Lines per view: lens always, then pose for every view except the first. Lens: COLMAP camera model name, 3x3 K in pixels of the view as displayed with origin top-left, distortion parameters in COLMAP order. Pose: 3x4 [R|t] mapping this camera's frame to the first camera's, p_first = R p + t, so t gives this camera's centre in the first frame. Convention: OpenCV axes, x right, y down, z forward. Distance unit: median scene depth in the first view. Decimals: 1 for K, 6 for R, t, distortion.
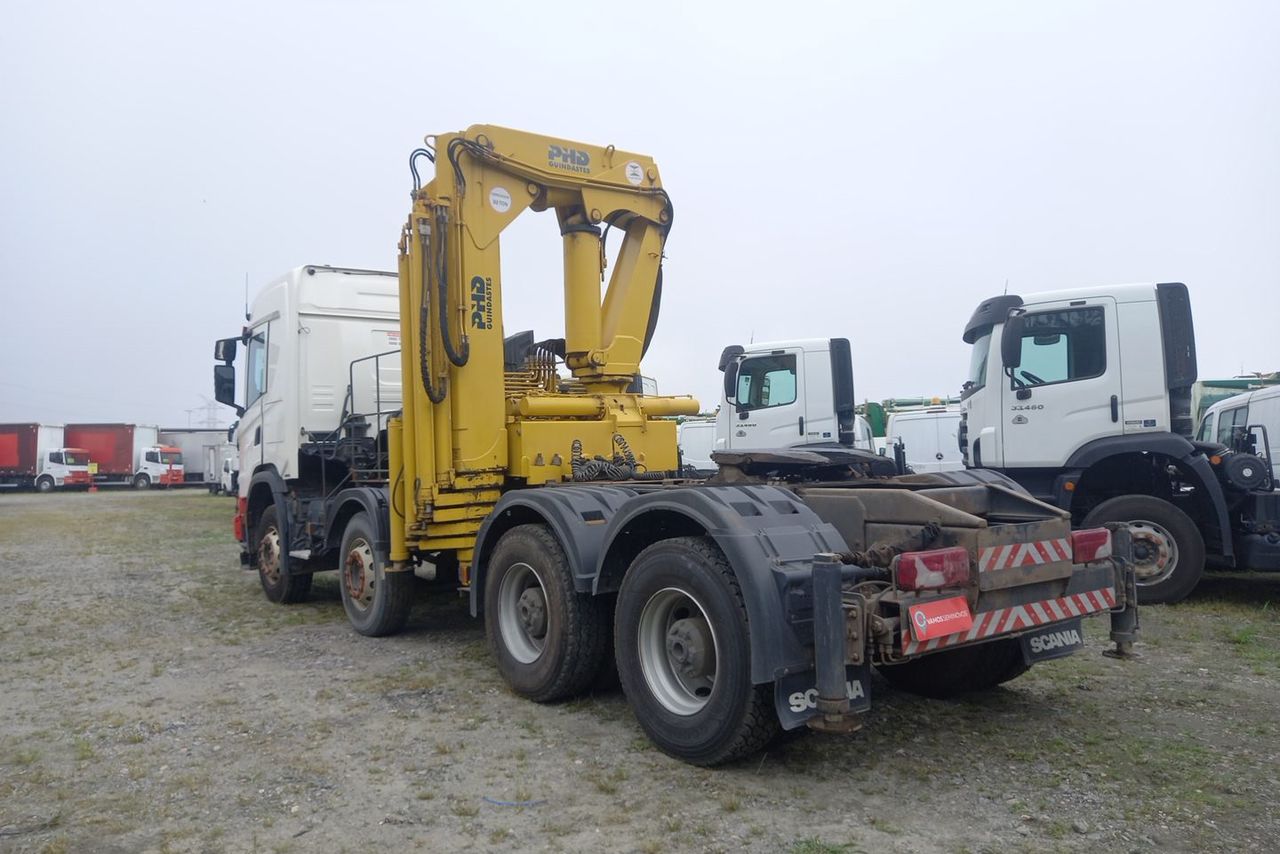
lens RADIAL K [[930.4, 0, 645.1], [0, 930.4, 427.9], [0, 0, 1]] dist [0.064284, -0.058395]
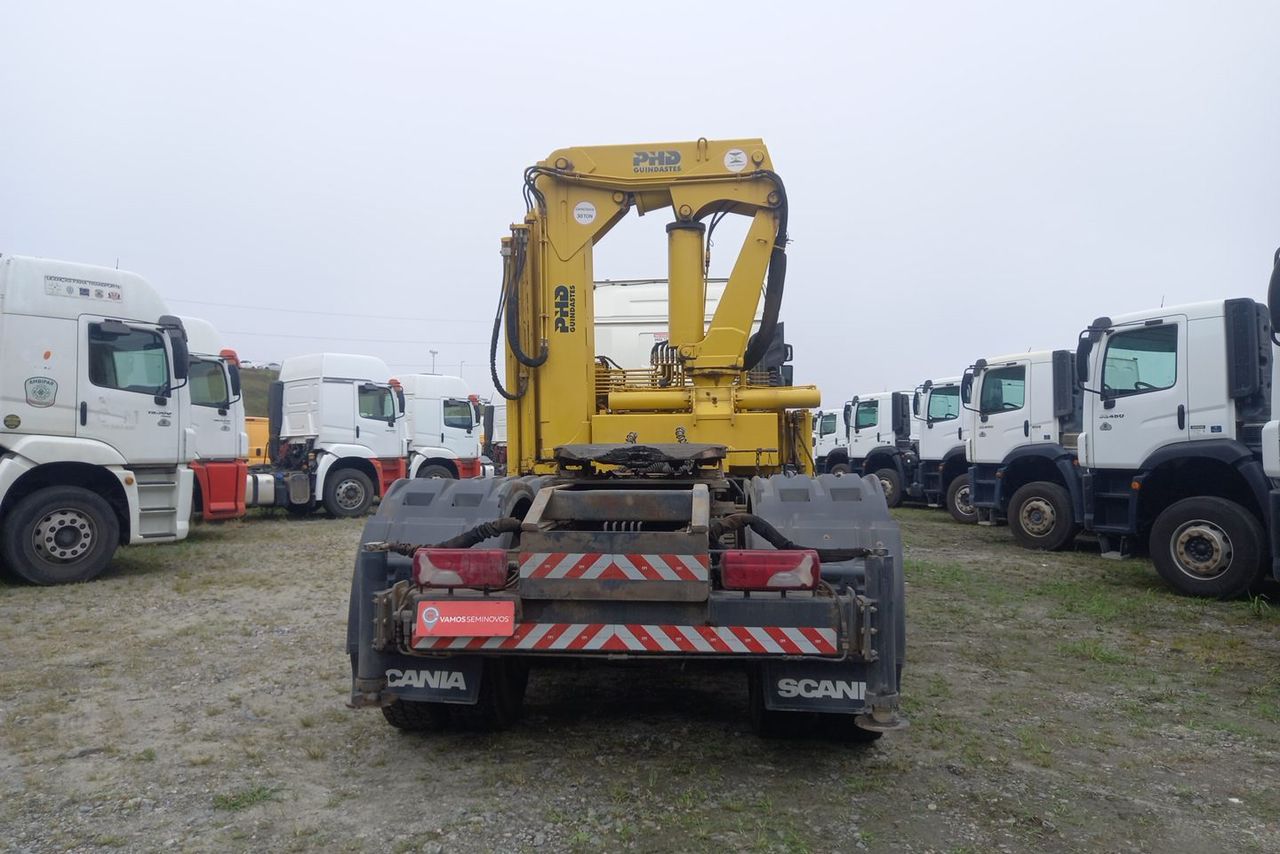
lens RADIAL K [[930.4, 0, 645.1], [0, 930.4, 427.9], [0, 0, 1]] dist [0.064284, -0.058395]
pose [[0.749907, 0.006406, -0.661512, 0.704255], [0.001388, 0.999936, 0.011256, -0.004744], [0.661542, -0.009359, 0.749850, 0.251153]]
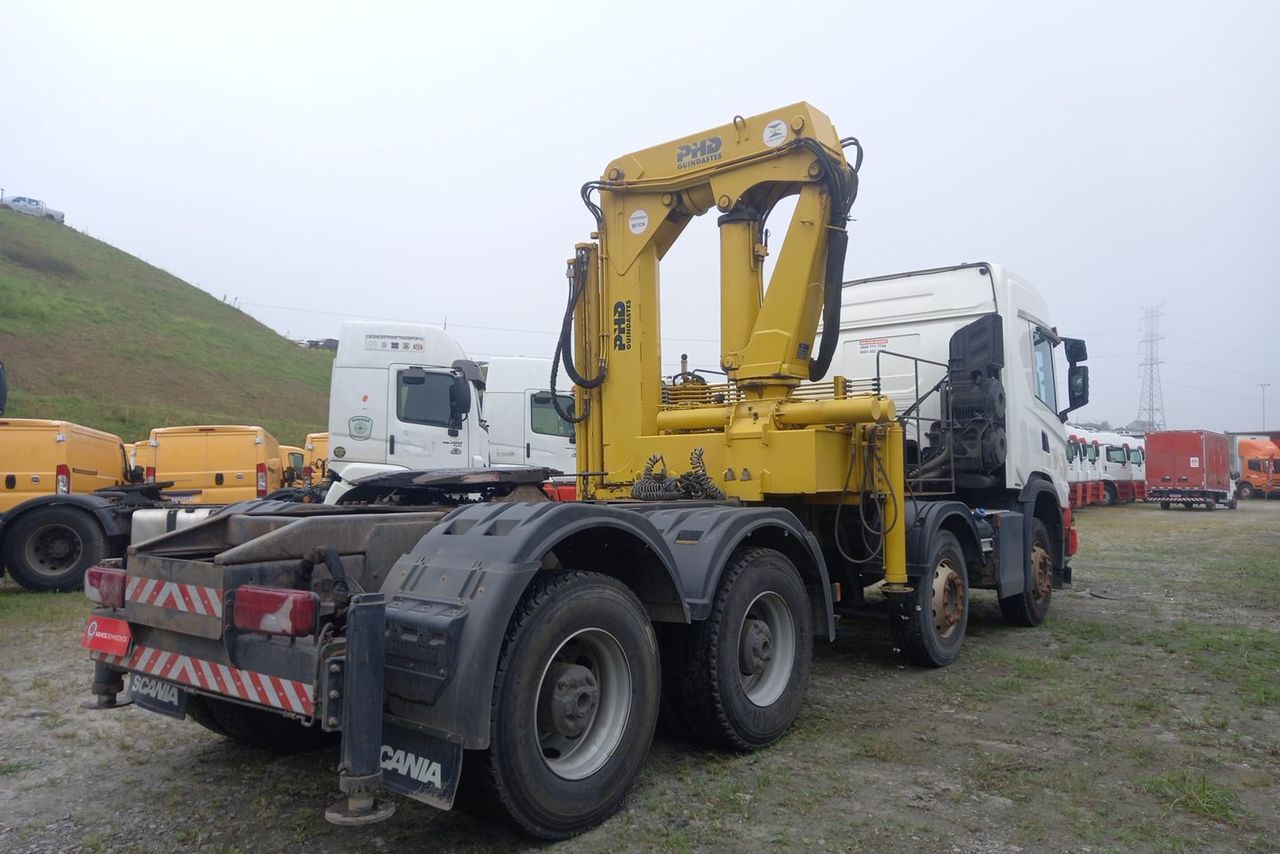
lens RADIAL K [[930.4, 0, 645.1], [0, 930.4, 427.9], [0, 0, 1]] dist [0.064284, -0.058395]
pose [[0.254210, -0.026540, -0.966785, 0.942687], [0.020883, 0.999541, -0.021948, 0.006558], [0.966923, -0.014610, 0.254648, 0.836555]]
